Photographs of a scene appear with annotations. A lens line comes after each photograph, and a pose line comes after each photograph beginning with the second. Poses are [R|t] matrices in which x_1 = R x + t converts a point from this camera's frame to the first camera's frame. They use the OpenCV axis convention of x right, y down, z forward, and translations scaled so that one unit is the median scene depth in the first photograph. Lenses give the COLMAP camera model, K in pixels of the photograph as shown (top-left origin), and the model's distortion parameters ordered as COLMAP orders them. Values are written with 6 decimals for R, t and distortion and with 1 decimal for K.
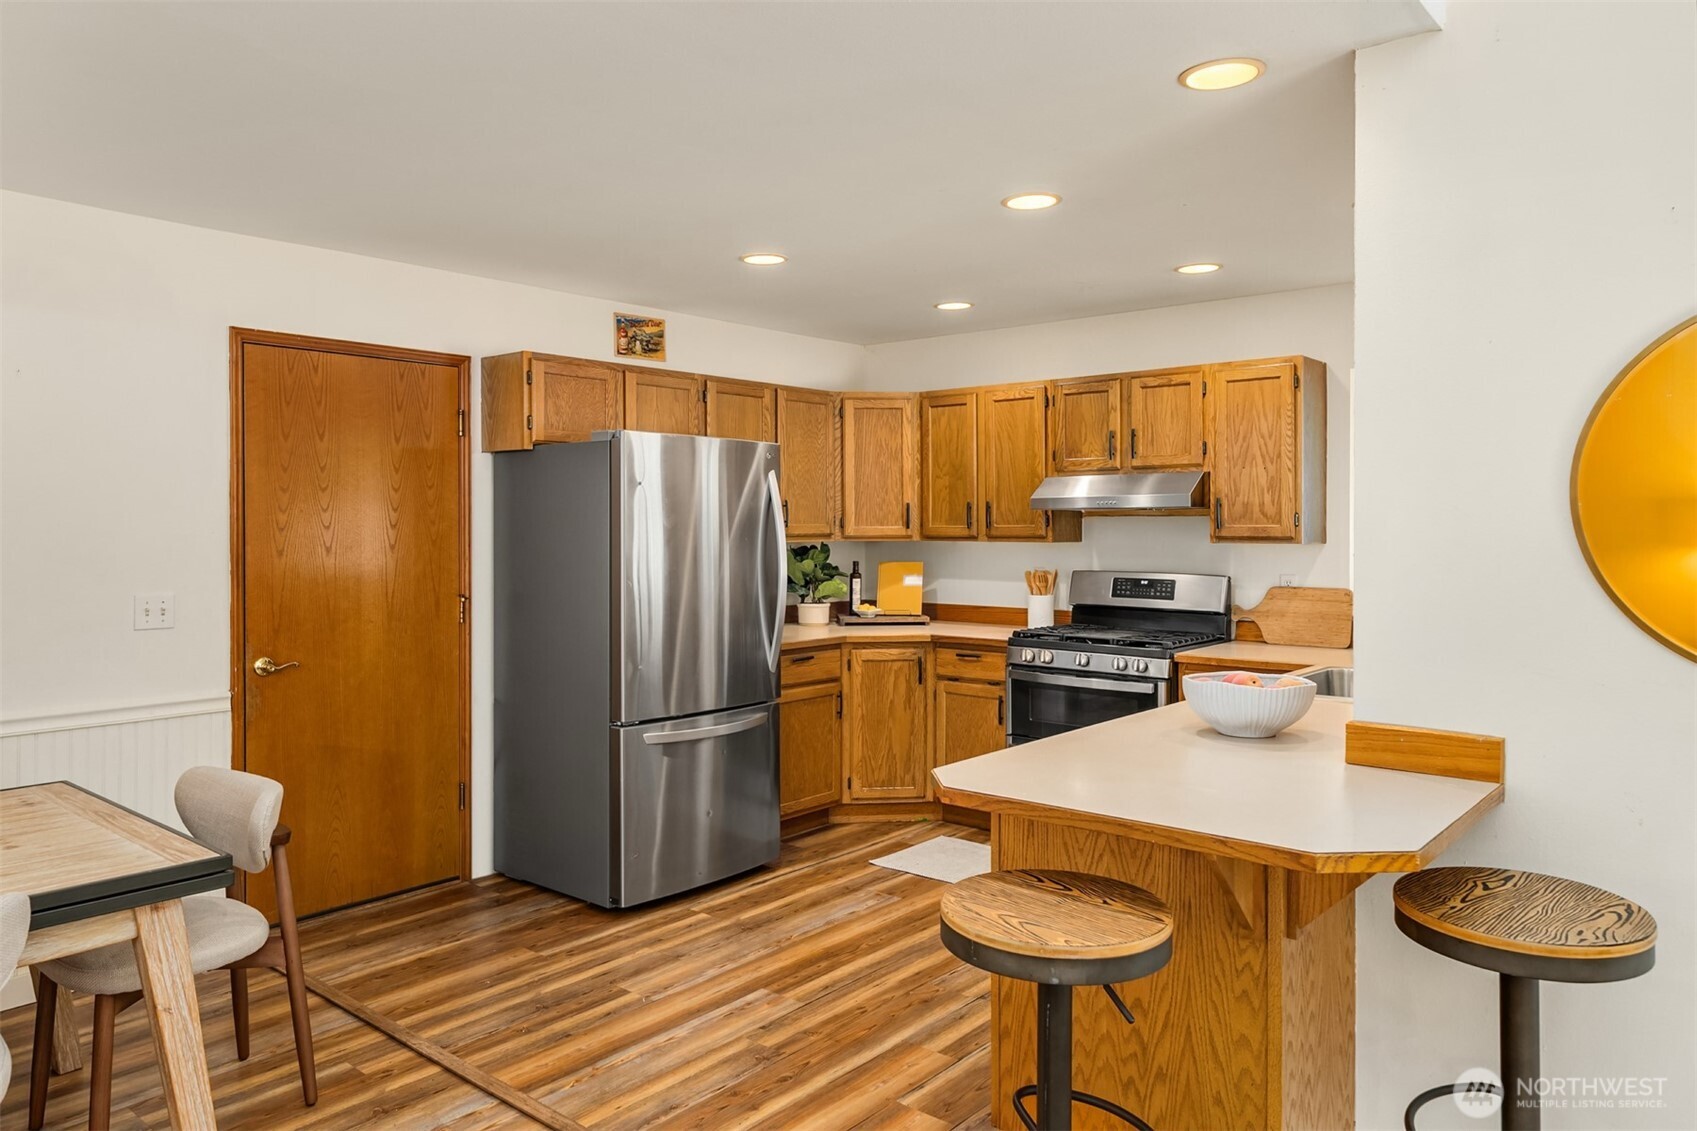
lens RADIAL K [[1136.8, 0, 835.3], [0, 1136.8, 519.7], [0, 0, 1]] dist [-0.007938, -0.001116]
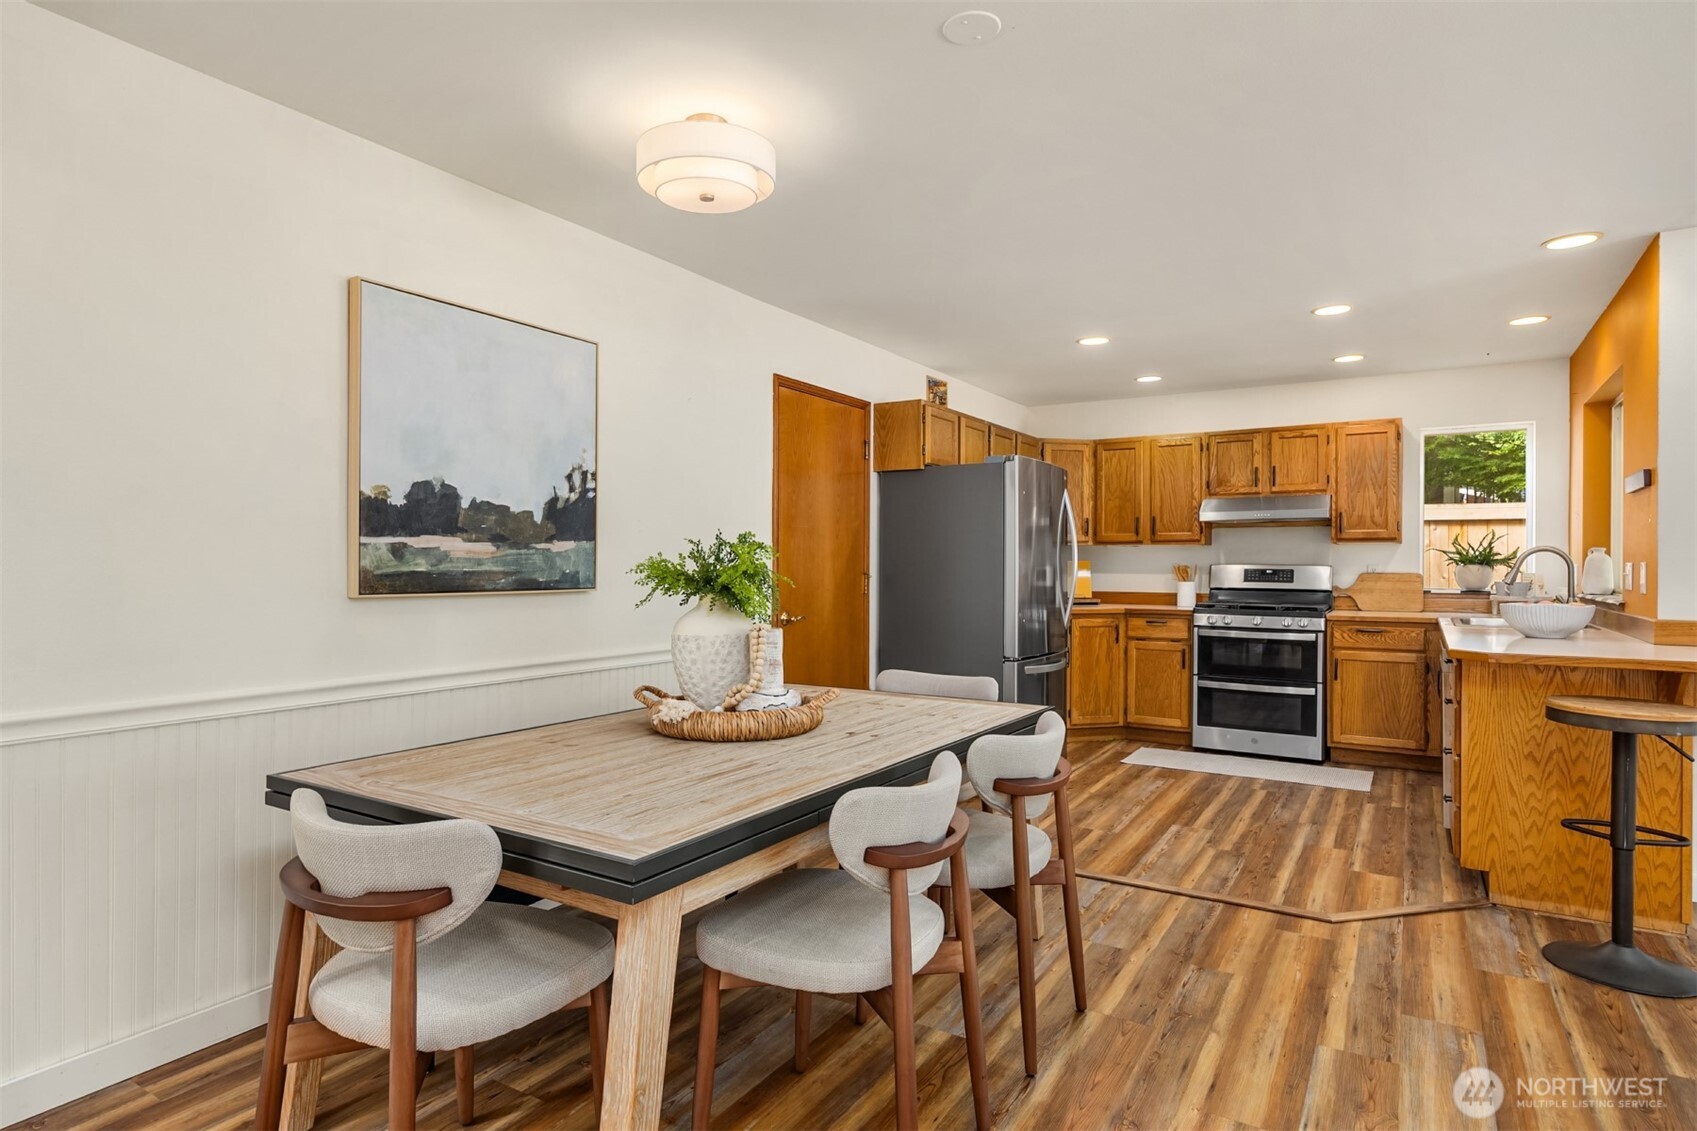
lens RADIAL K [[913.6, 0, 824.4], [0, 913.6, 565.5], [0, 0, 1]] dist [0.005777, -0.005005]
pose [[0.988987, 0.003718, 0.147957, -0.506692], [-0.004082, 0.999989, 0.002156, 0.050531], [-0.147947, -0.002736, 0.988991, -0.091917]]
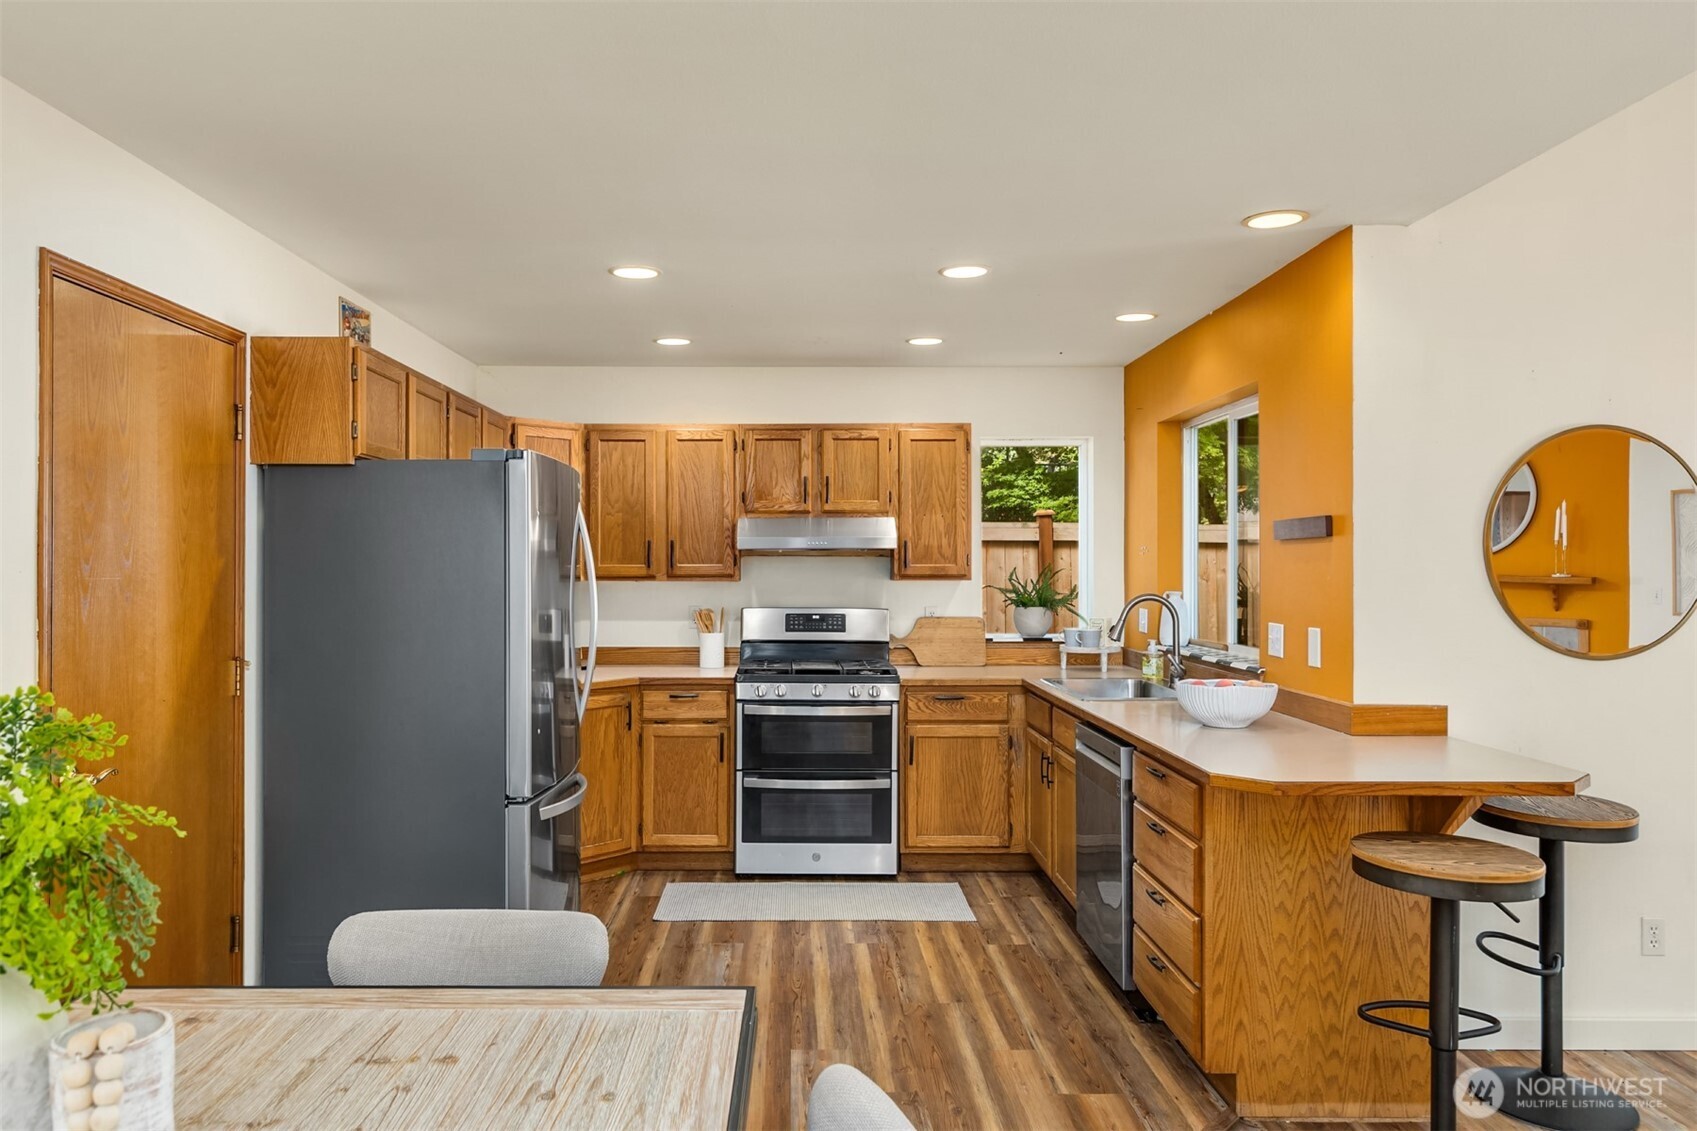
lens RADIAL K [[1136.8, 0, 778.5], [0, 1136.8, 563.1], [0, 0, 1]] dist [-0.007938, -0.001116]
pose [[0.759934, 0.002627, 0.649995, -0.499955], [-0.002766, 0.999996, -0.000808, 0.004392], [-0.649995, -0.001185, 0.759938, 0.205963]]
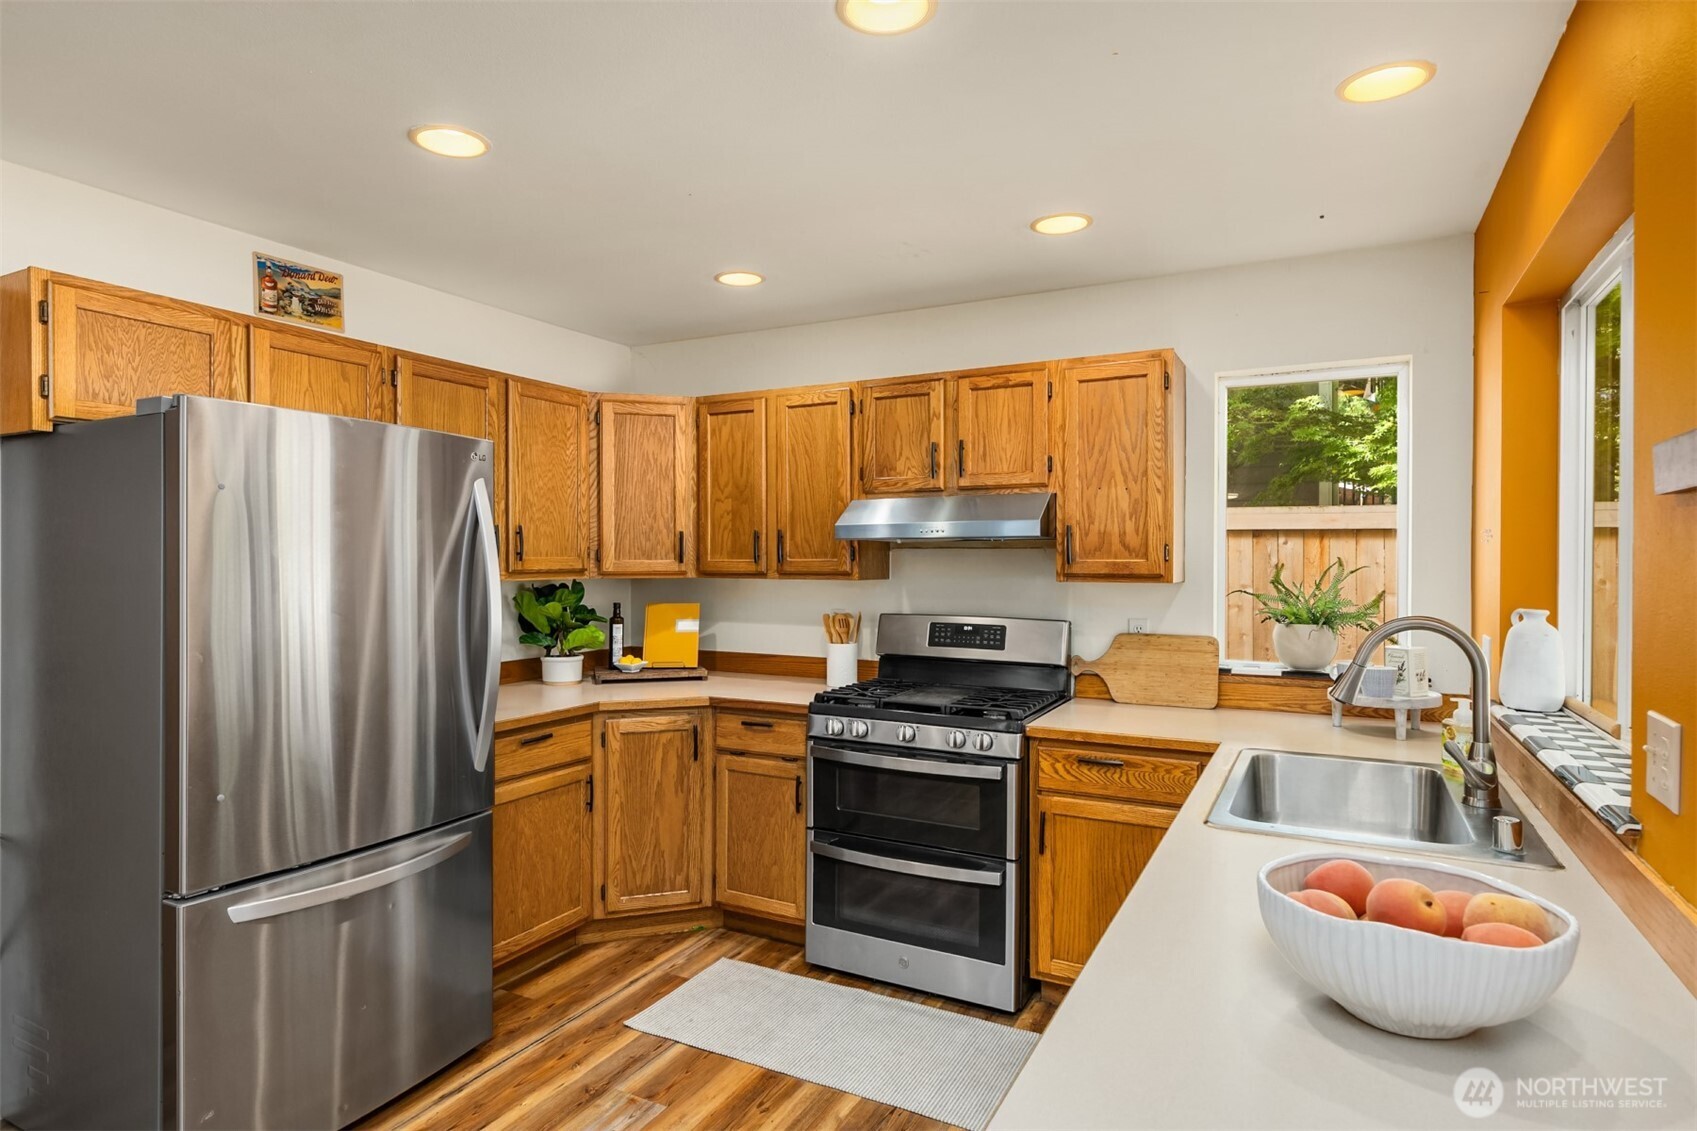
lens RADIAL K [[913.6, 0, 825.2], [0, 913.6, 559.4], [0, 0, 1]] dist [0.005777, -0.005005]
pose [[0.977193, 0.002269, 0.212342, 0.030198], [-0.003152, 0.999988, 0.003821, 0.002784], [-0.212331, -0.004403, 0.977188, 0.396402]]
